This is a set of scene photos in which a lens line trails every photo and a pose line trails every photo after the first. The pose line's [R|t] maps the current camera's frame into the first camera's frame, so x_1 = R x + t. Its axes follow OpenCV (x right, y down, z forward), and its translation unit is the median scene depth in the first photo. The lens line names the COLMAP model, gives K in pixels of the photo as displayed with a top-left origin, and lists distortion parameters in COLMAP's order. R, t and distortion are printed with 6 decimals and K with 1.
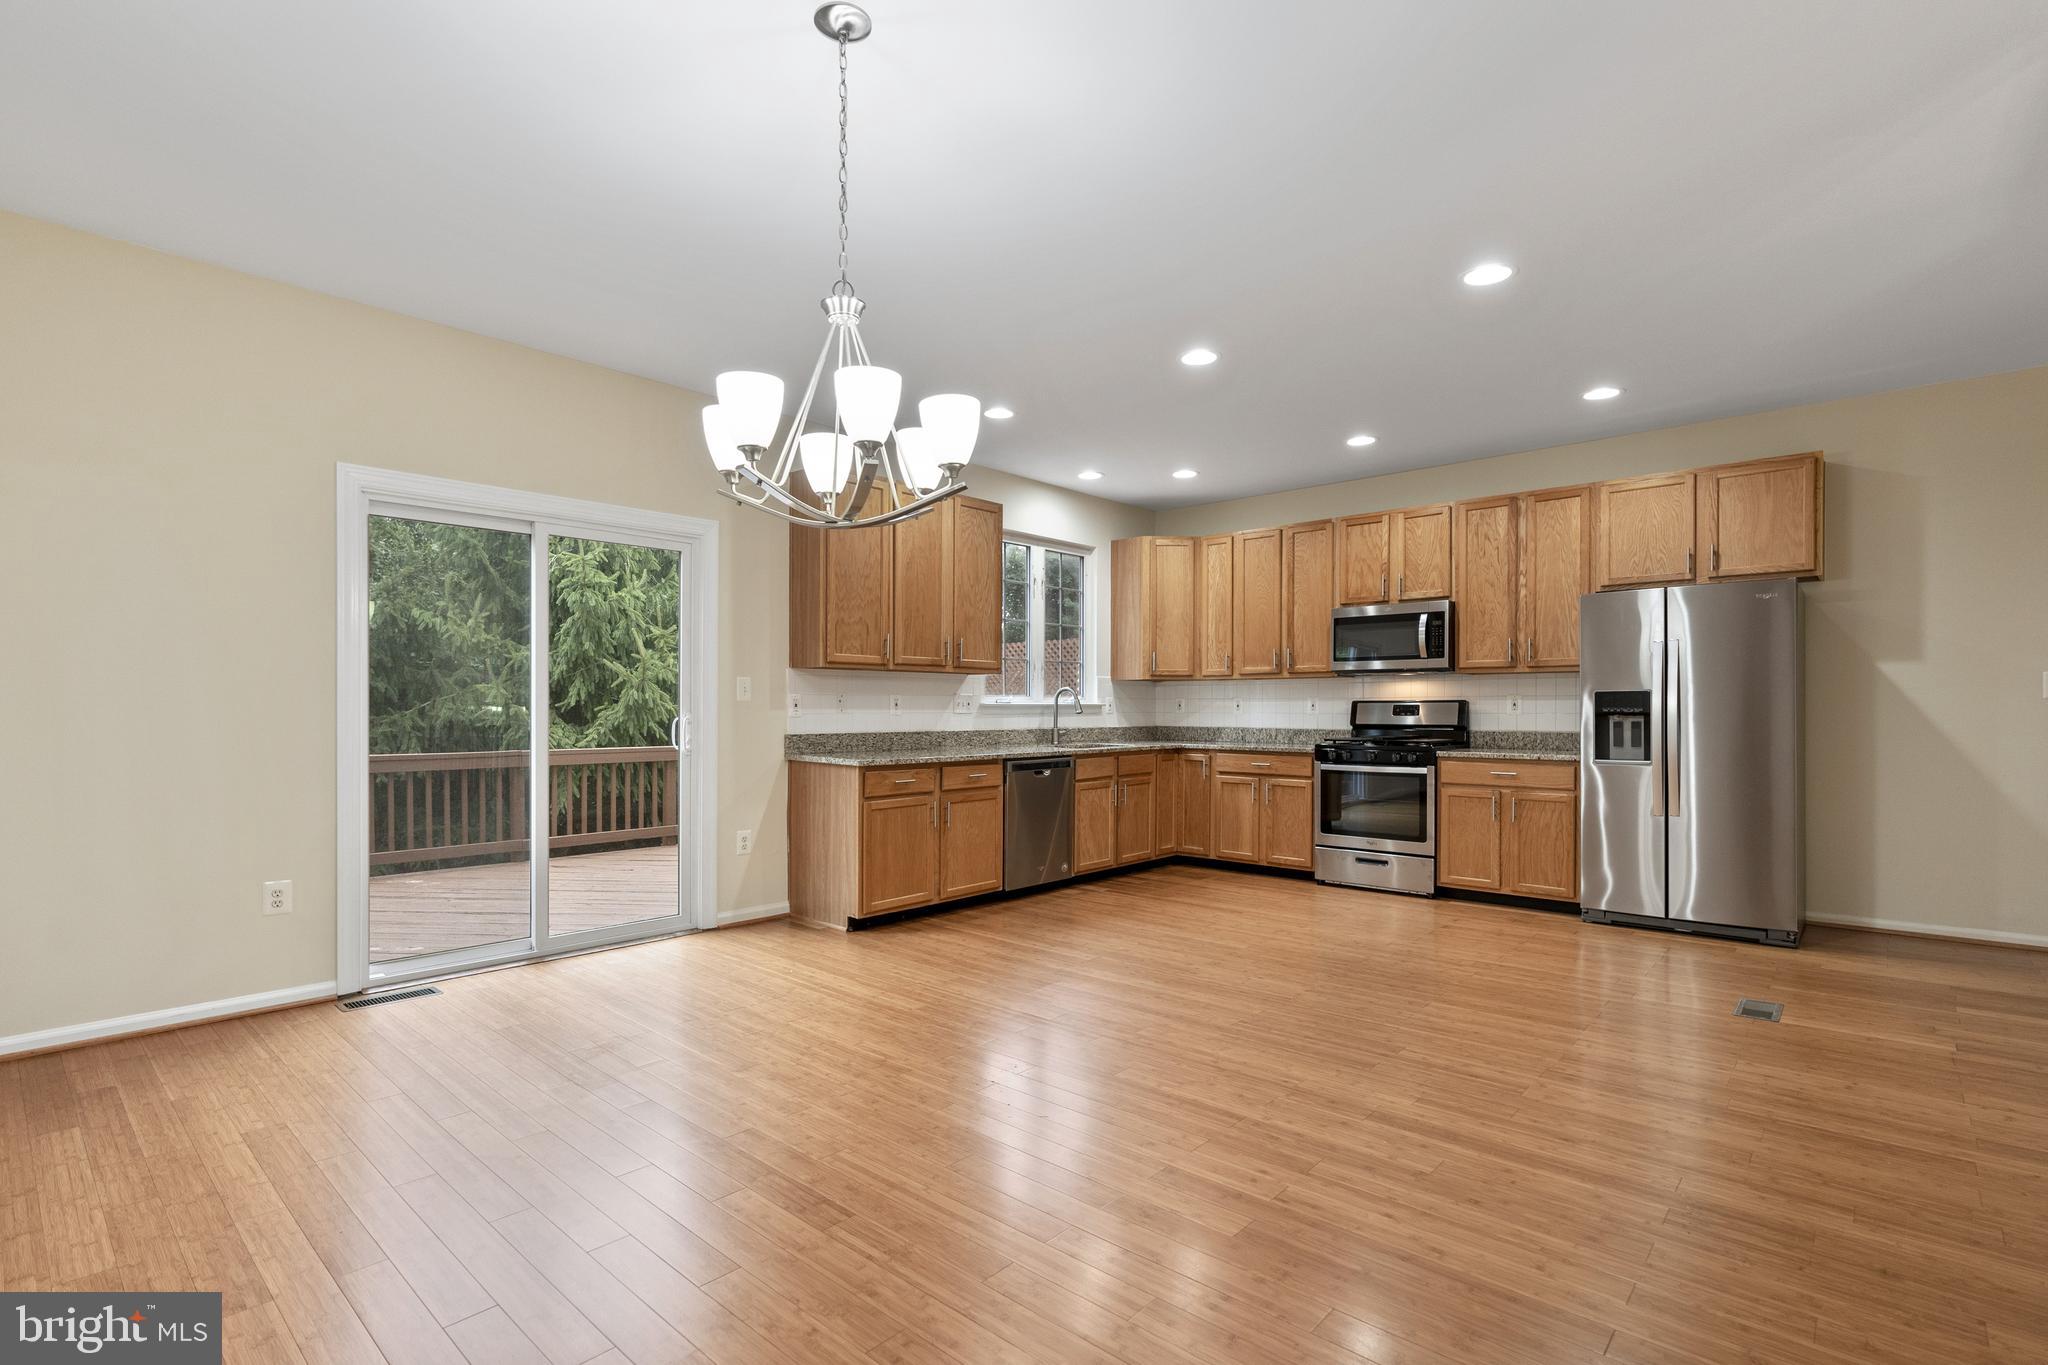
lens RADIAL K [[964.7, 0, 1022.9], [0, 964.7, 716.1], [0, 0, 1]] dist [-0.002817, 0.000235]
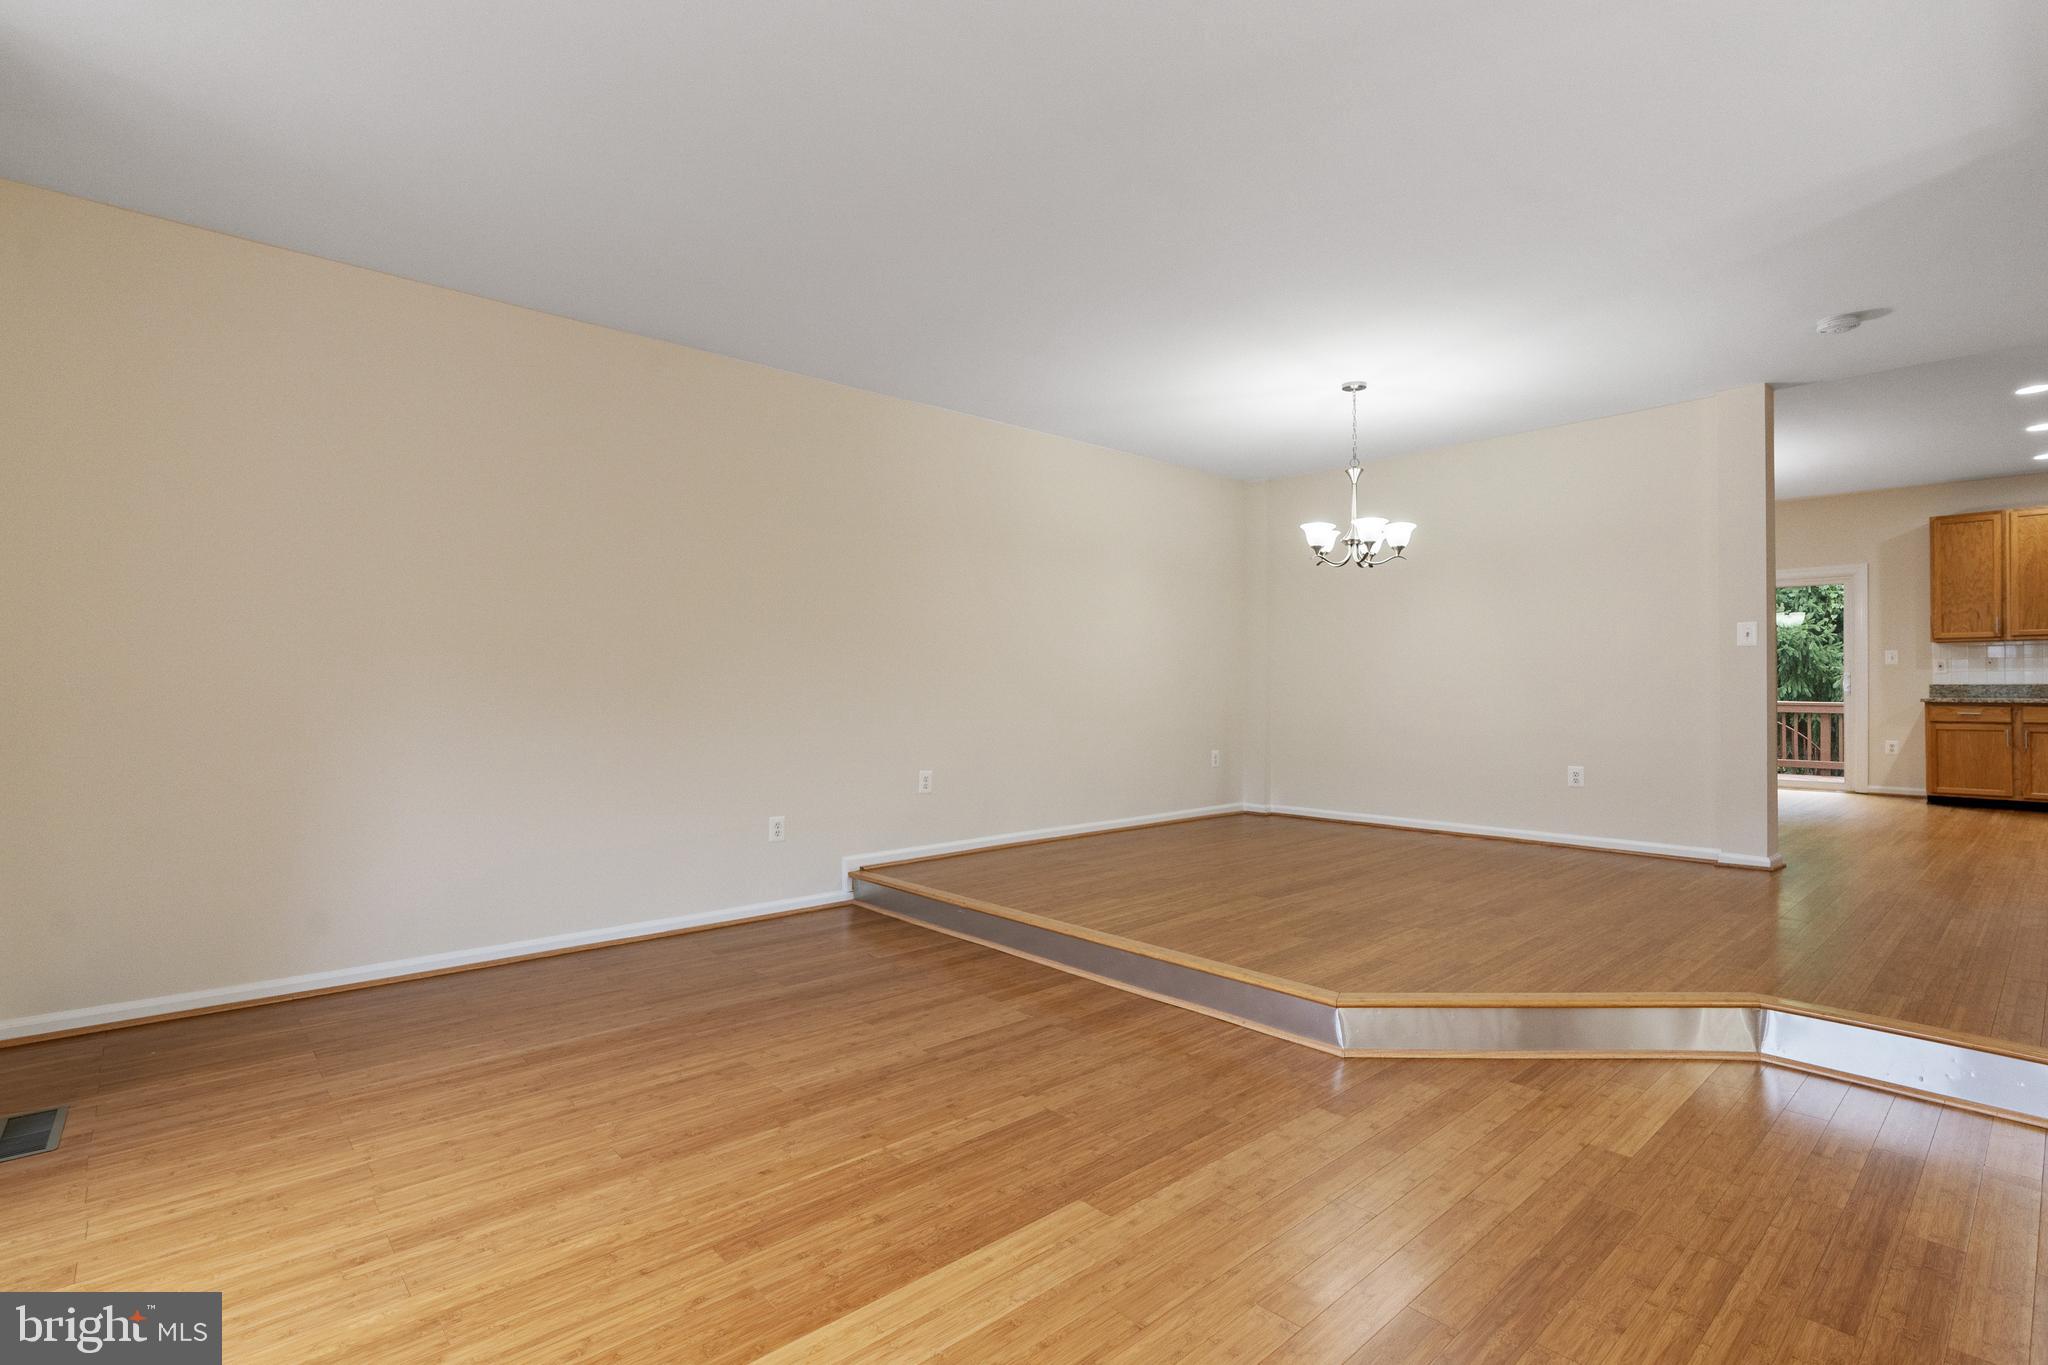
lens RADIAL K [[947.6, 0, 1011.6], [0, 947.6, 682.3], [0, 0, 1]] dist [-0.003010, -0.000062]
pose [[-0.109640, -0.008330, -0.993936, 1.288133], [-0.007896, 0.999941, -0.007510, 0.033777], [0.993940, 0.007024, -0.109699, -0.303458]]
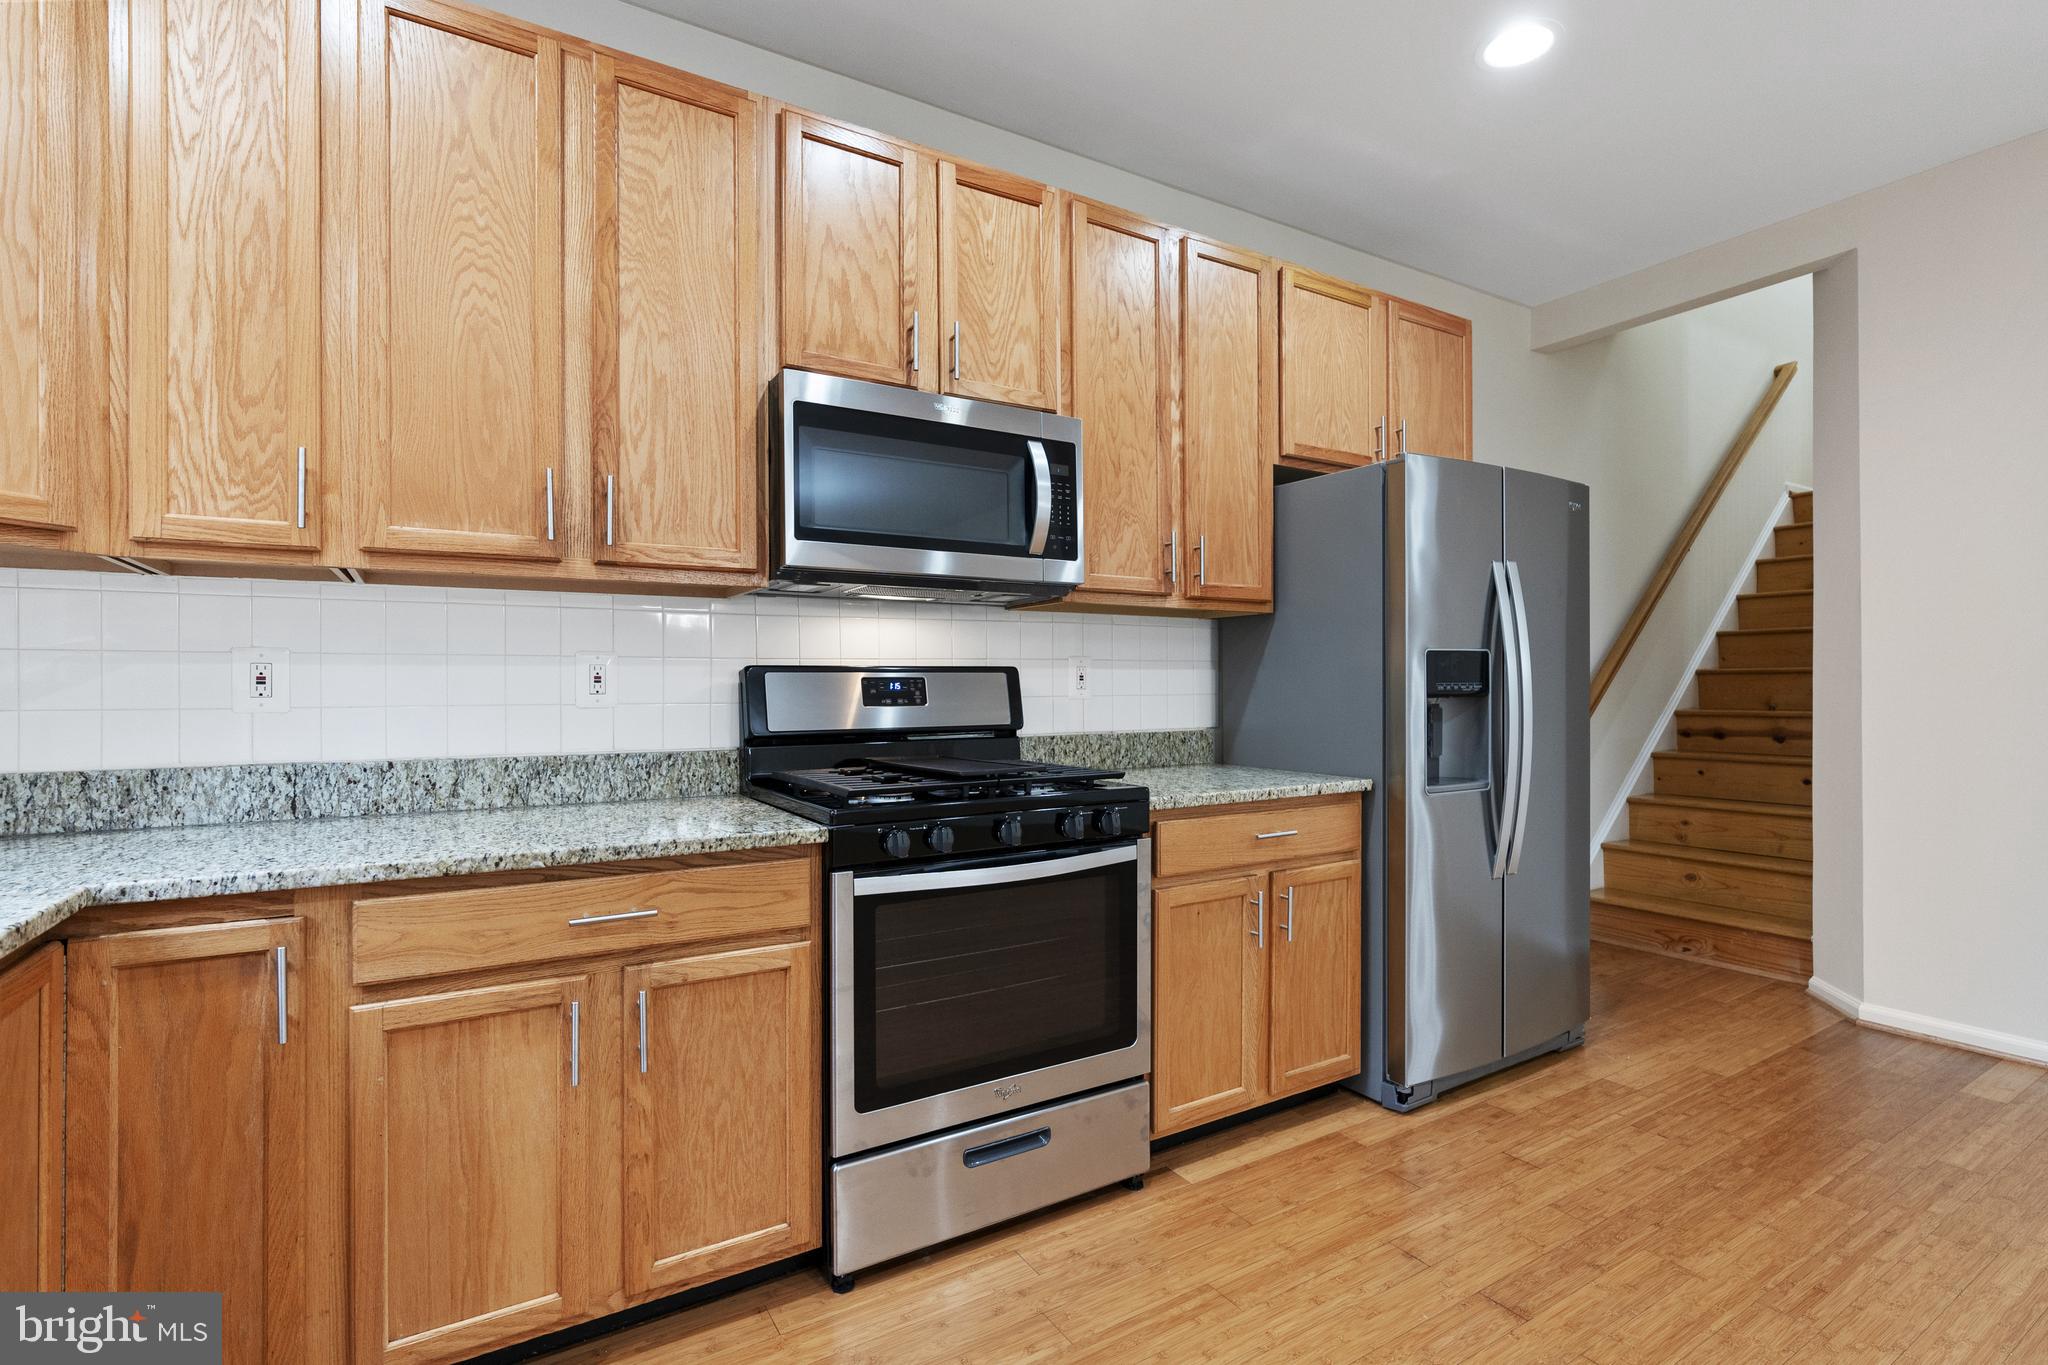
lens RADIAL K [[970.2, 0, 1024.0], [0, 970.2, 682.5], [0, 0, 1]] dist [-0.006204, -0.000139]
pose [[0.278644, -0.001304, 0.960394, 0.041567], [0.010173, 0.999947, -0.001594, -0.008818], [-0.960341, 0.010214, 0.278642, 0.882077]]
